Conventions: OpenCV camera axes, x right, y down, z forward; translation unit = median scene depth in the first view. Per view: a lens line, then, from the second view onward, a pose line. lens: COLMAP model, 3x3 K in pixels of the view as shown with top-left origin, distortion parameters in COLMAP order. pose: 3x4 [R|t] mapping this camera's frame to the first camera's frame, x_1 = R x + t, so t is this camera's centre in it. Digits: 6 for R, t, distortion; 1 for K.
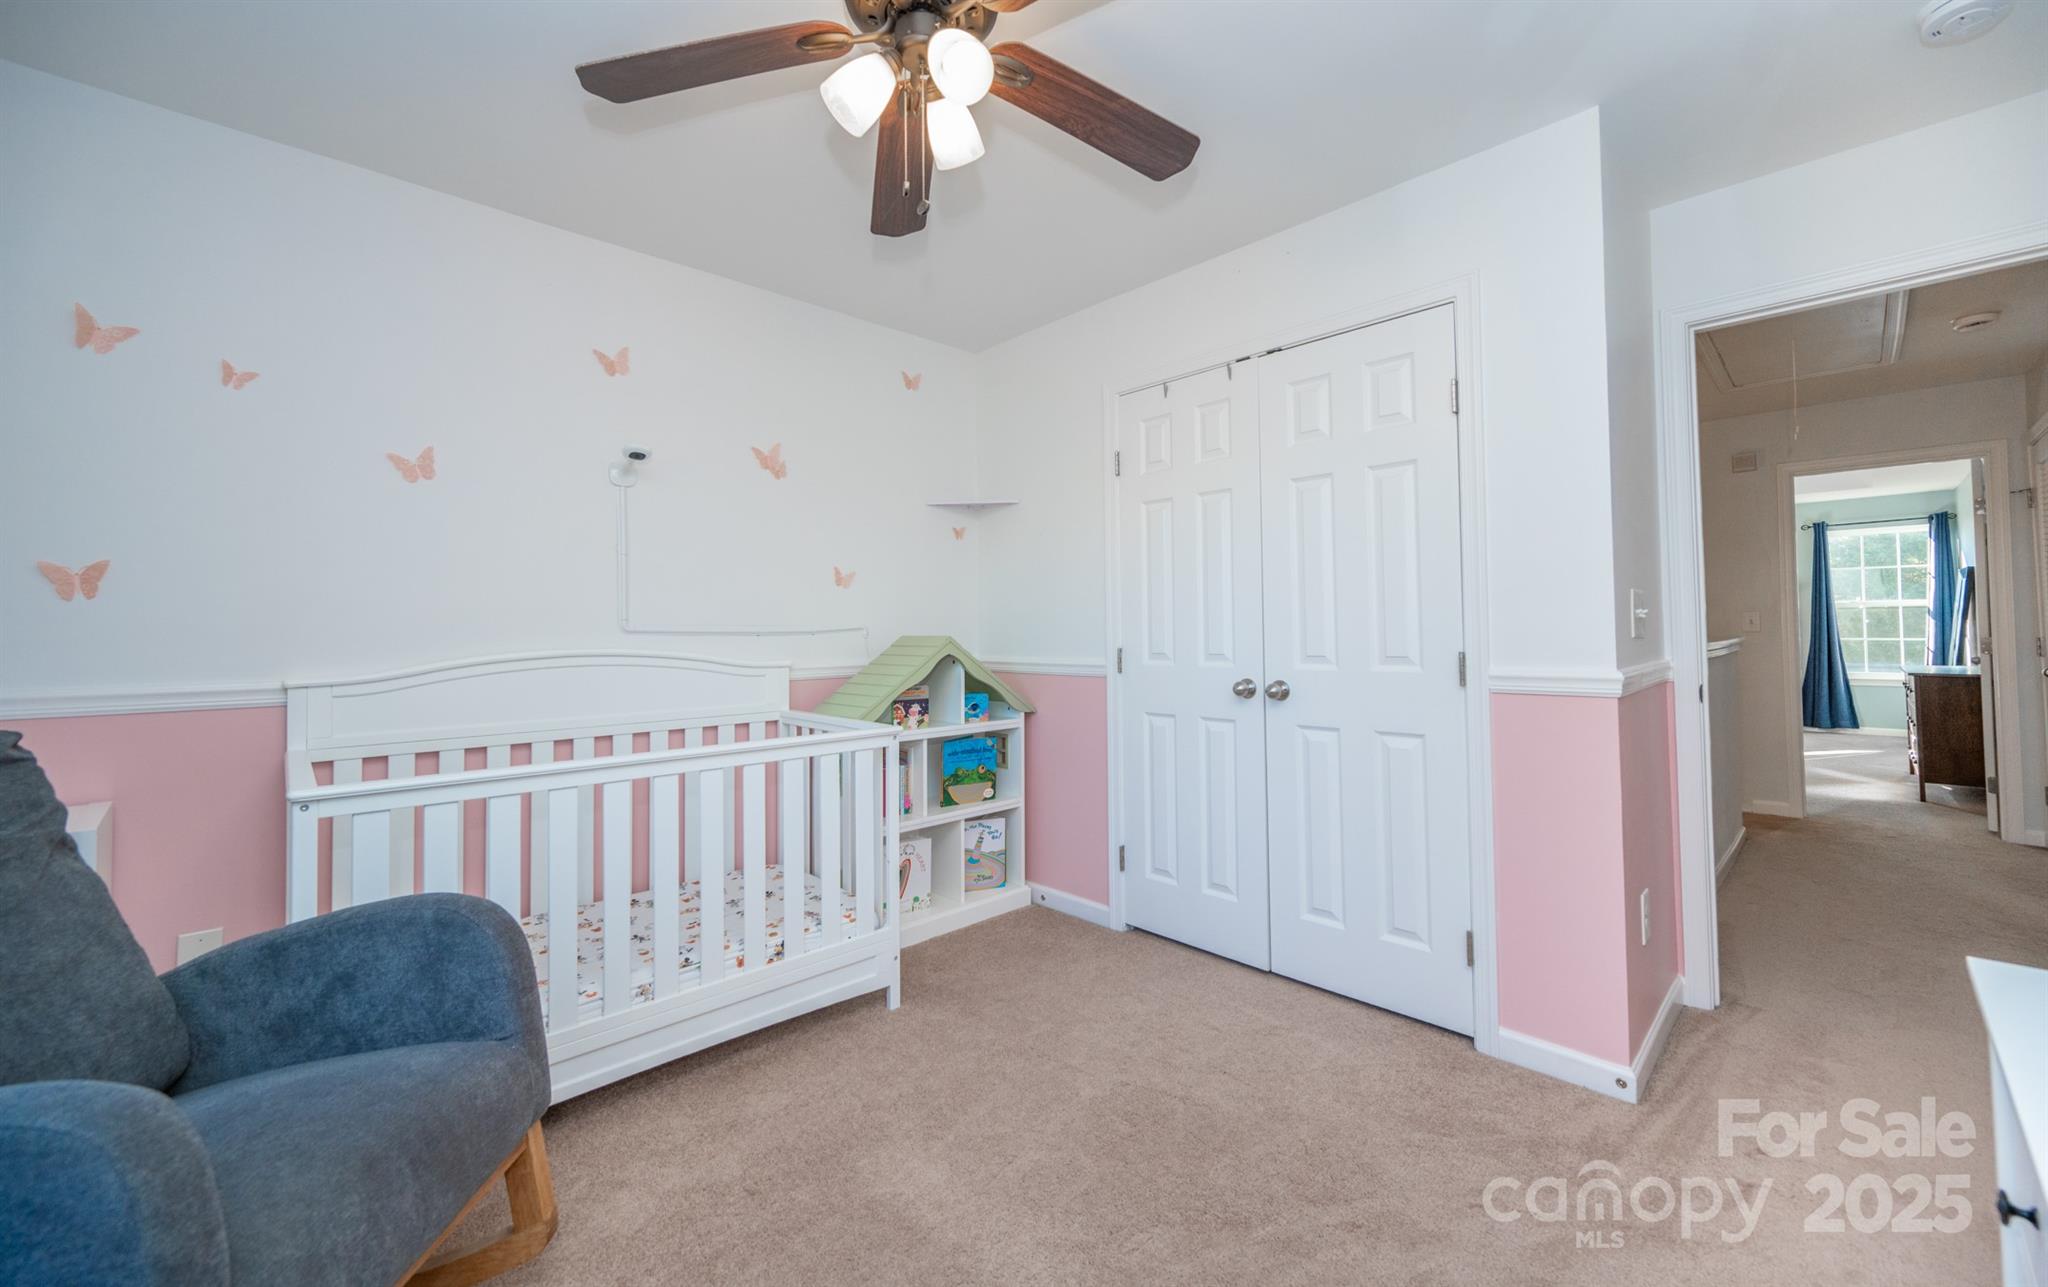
lens RADIAL K [[812.9, 0, 1024.9], [0, 812.9, 609.6], [0, 0, 1]] dist [-0.000130, -0.000603]
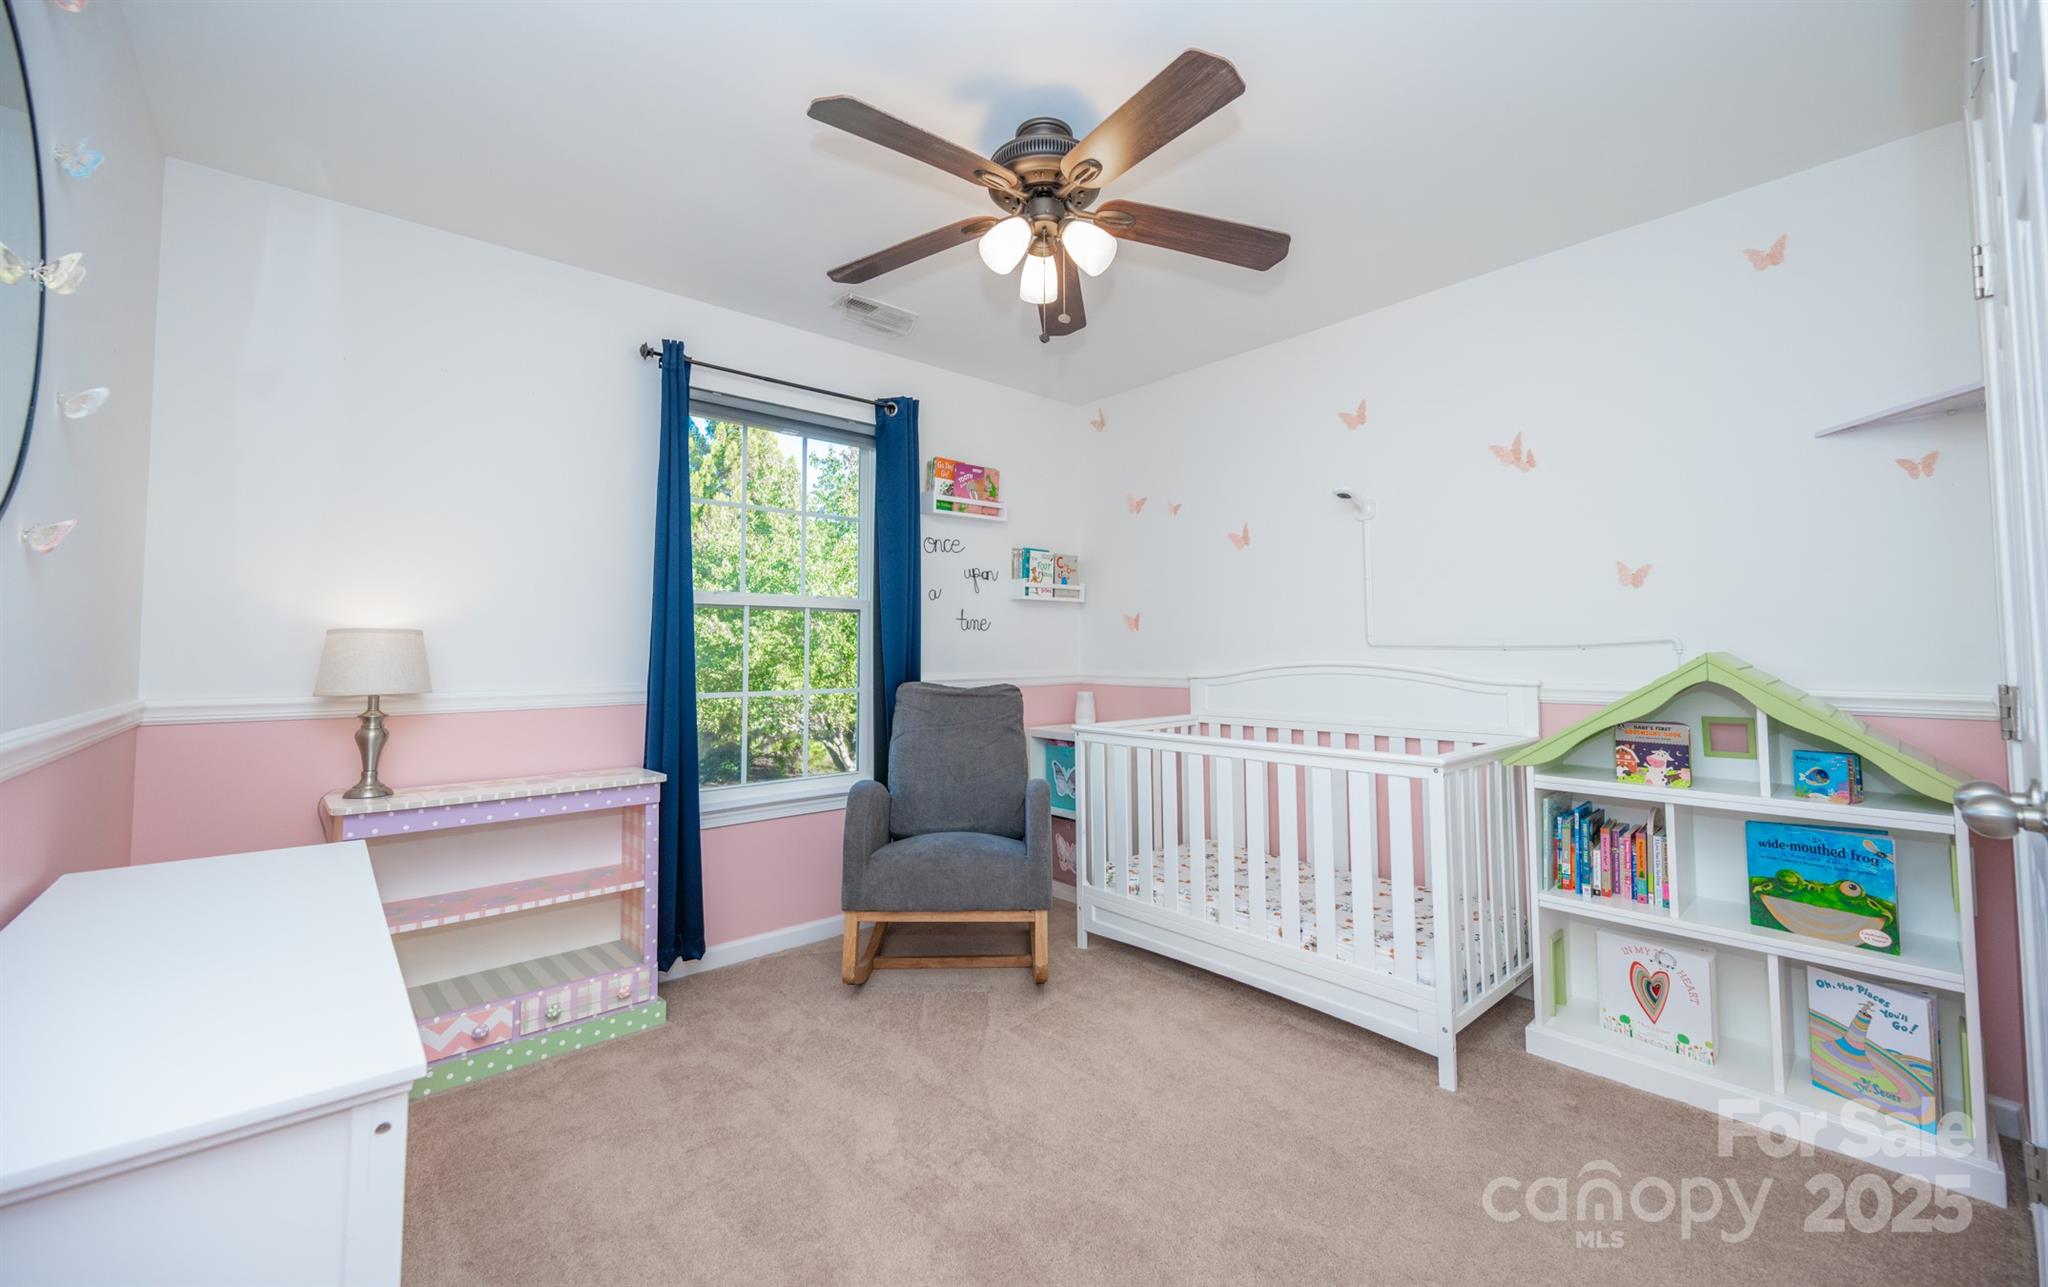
lens RADIAL K [[798.2, 0, 1026.4], [0, 798.2, 604.8], [0, 0, 1]] dist [0.001294, -0.000101]
pose [[-0.049956, -0.045214, -0.997727, 0.581934], [0.037595, 0.998182, -0.047117, 0.003587], [0.998044, -0.039863, -0.048165, 0.498189]]
